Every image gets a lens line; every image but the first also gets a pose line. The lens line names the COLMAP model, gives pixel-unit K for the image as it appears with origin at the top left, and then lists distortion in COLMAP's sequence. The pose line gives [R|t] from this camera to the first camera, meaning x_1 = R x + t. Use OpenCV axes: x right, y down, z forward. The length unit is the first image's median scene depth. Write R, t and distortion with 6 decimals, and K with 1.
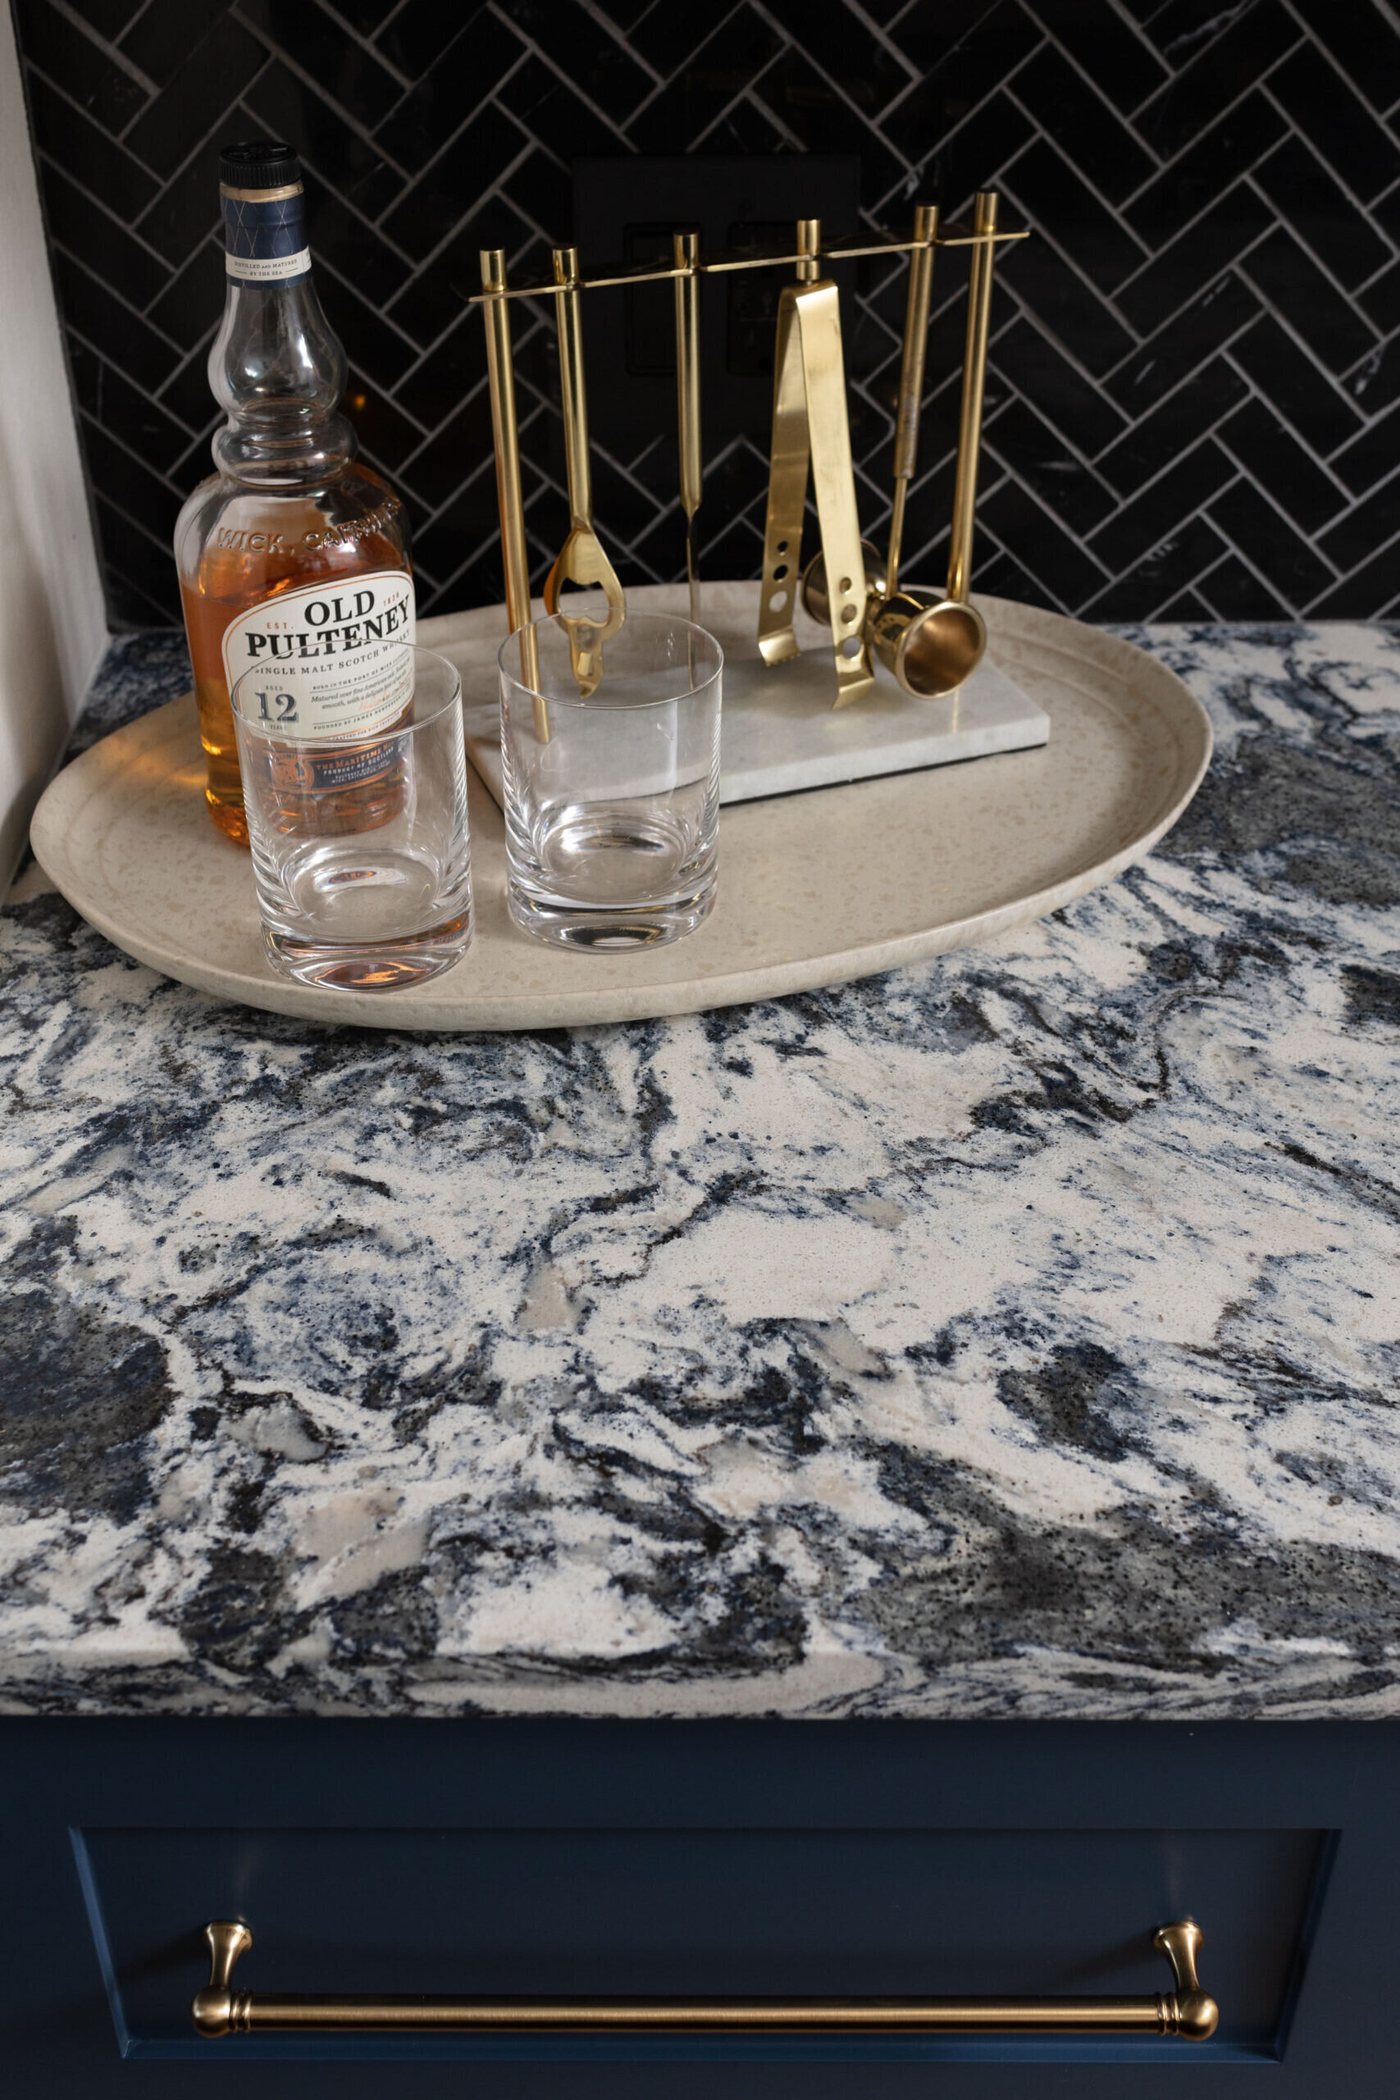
lens RADIAL K [[2229.3, 0, 565.2], [0, 2229.3, 995.8], [0, 0, 1]] dist [0.014535, 0.009821]
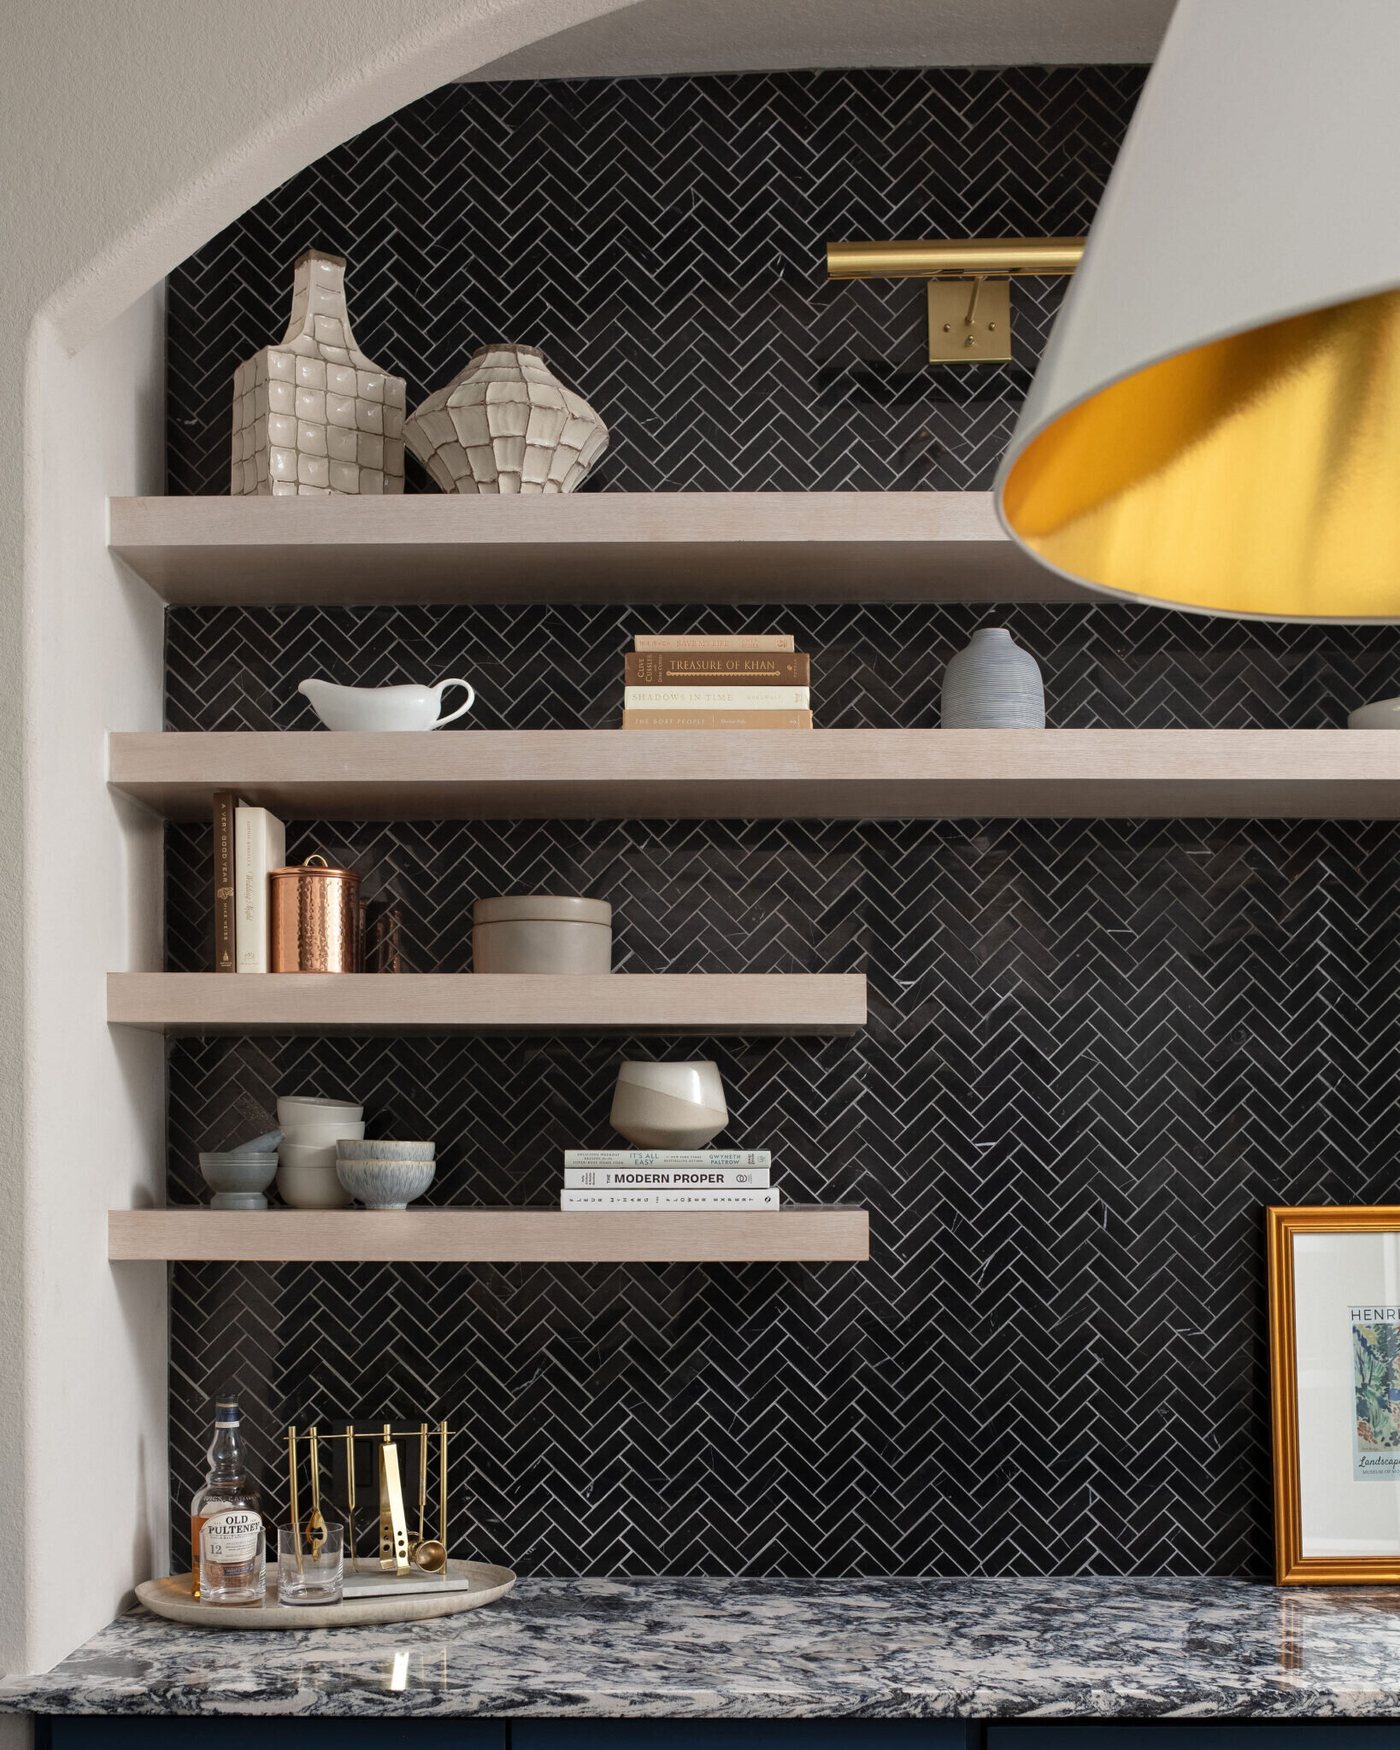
lens RADIAL K [[2212.0, 0, 699.1], [0, 2212.0, 1106.0], [0, 0, 1]] dist [-0.107282, 0.366082]
pose [[0.999922, 0.012442, -0.000605, 0.673122], [-0.010245, 0.793768, -0.608135, 1.525880], [-0.007087, 0.608094, 0.793834, -2.307519]]
